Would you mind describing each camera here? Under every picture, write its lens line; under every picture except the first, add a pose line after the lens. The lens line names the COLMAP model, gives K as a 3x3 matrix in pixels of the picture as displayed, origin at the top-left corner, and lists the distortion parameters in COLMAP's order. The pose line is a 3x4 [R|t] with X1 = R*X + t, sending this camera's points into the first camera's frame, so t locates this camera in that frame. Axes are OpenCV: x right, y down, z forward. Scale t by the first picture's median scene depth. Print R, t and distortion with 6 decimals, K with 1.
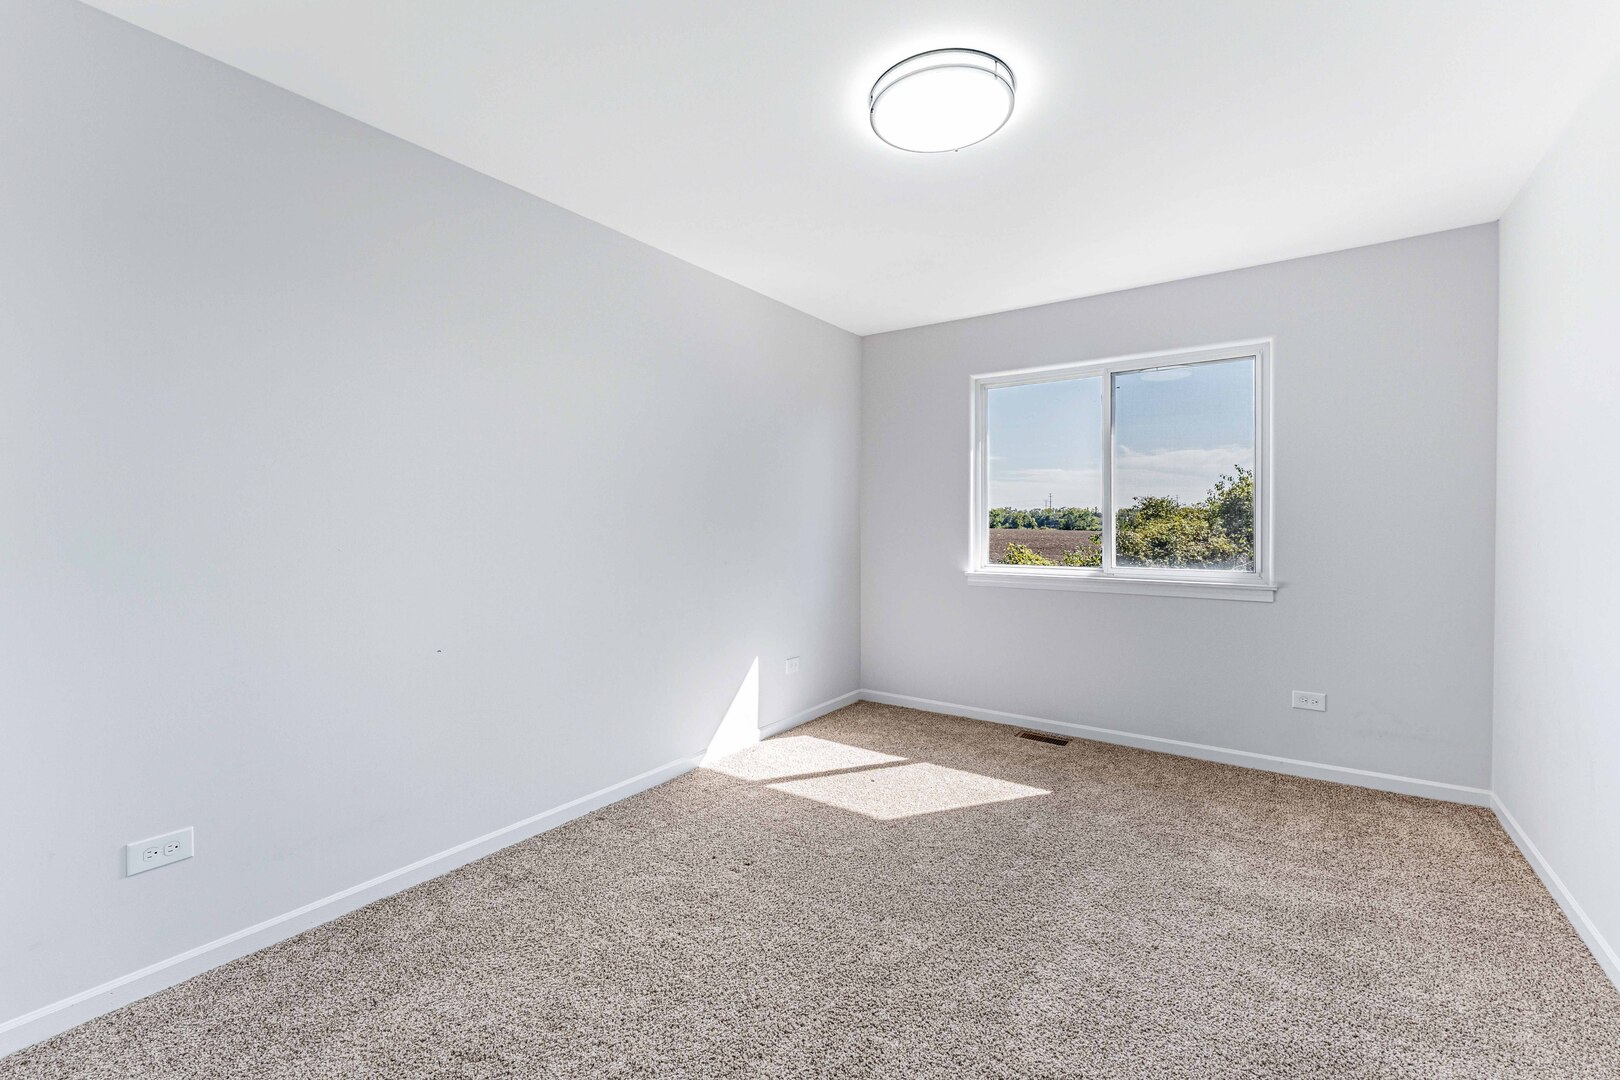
lens RADIAL K [[686.7, 0, 790.0], [0, 686.7, 521.5], [0, 0, 1]] dist [0.008372, -0.000188]
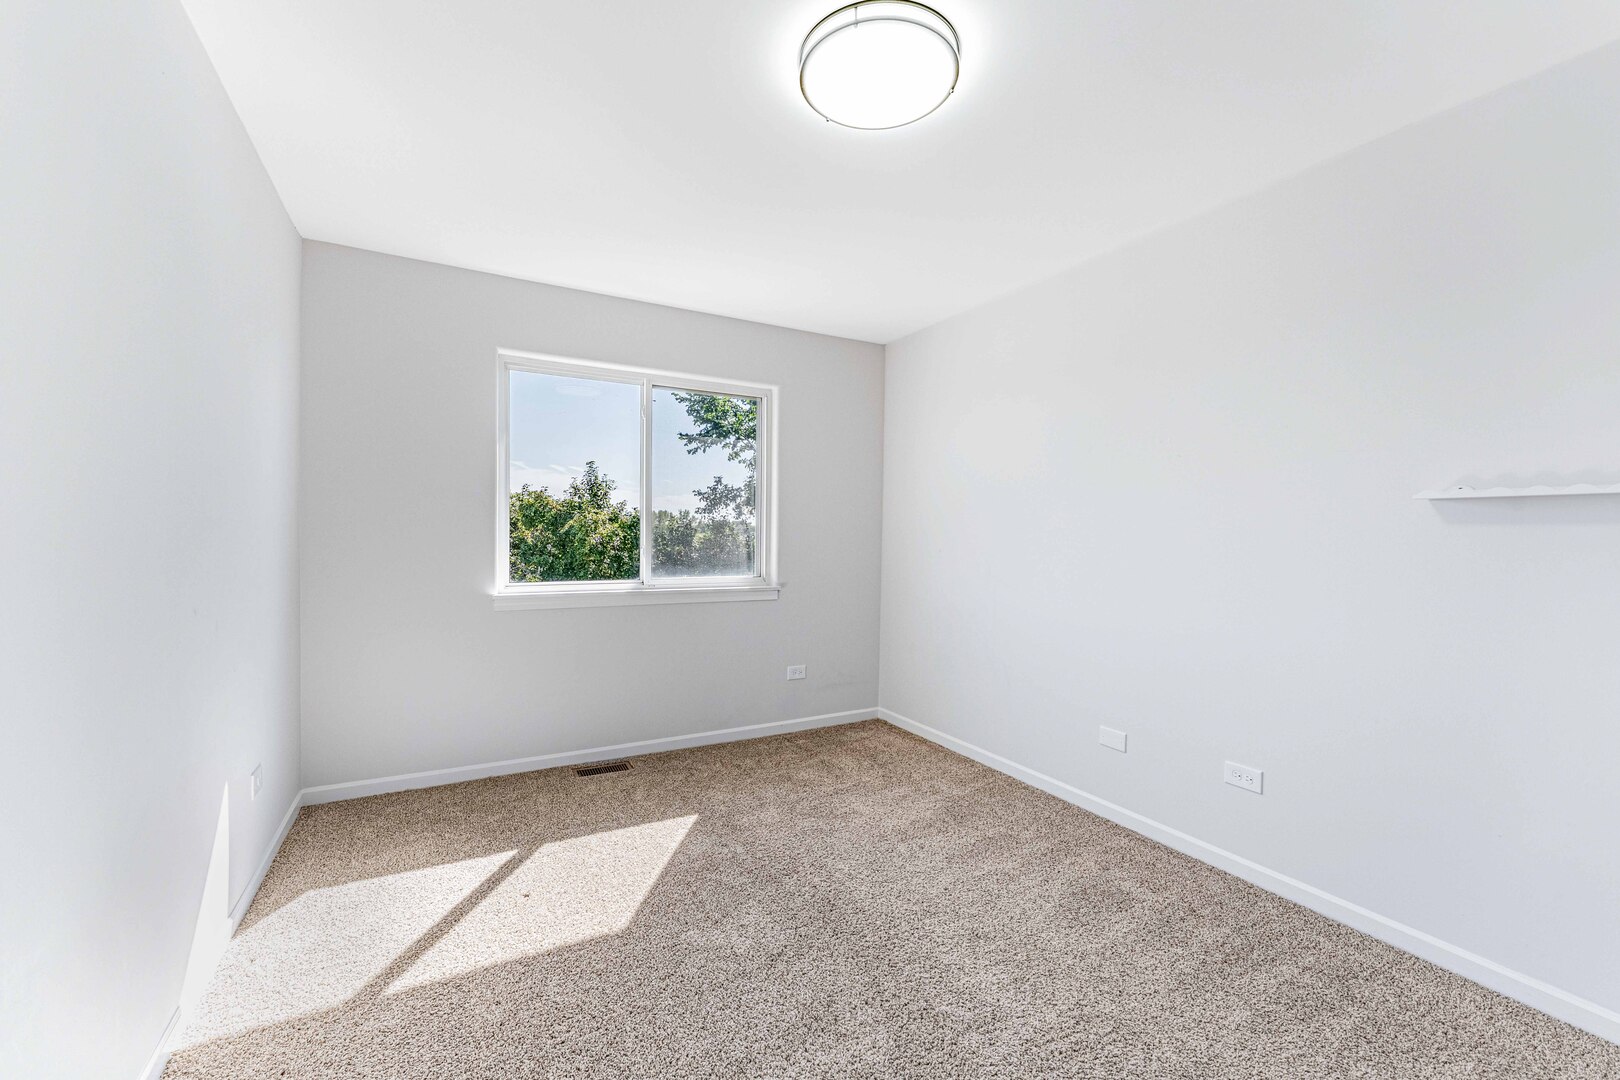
lens RADIAL K [[670.4, 0, 810.0], [0, 670.4, 540.0], [0, 0, 1]] dist [0.002011, 0.000011]
pose [[0.424172, -0.001464, 0.905581, -0.376188], [-0.009686, 0.999934, 0.006153, 0.001470], [-0.905530, -0.011381, 0.424130, 0.433264]]
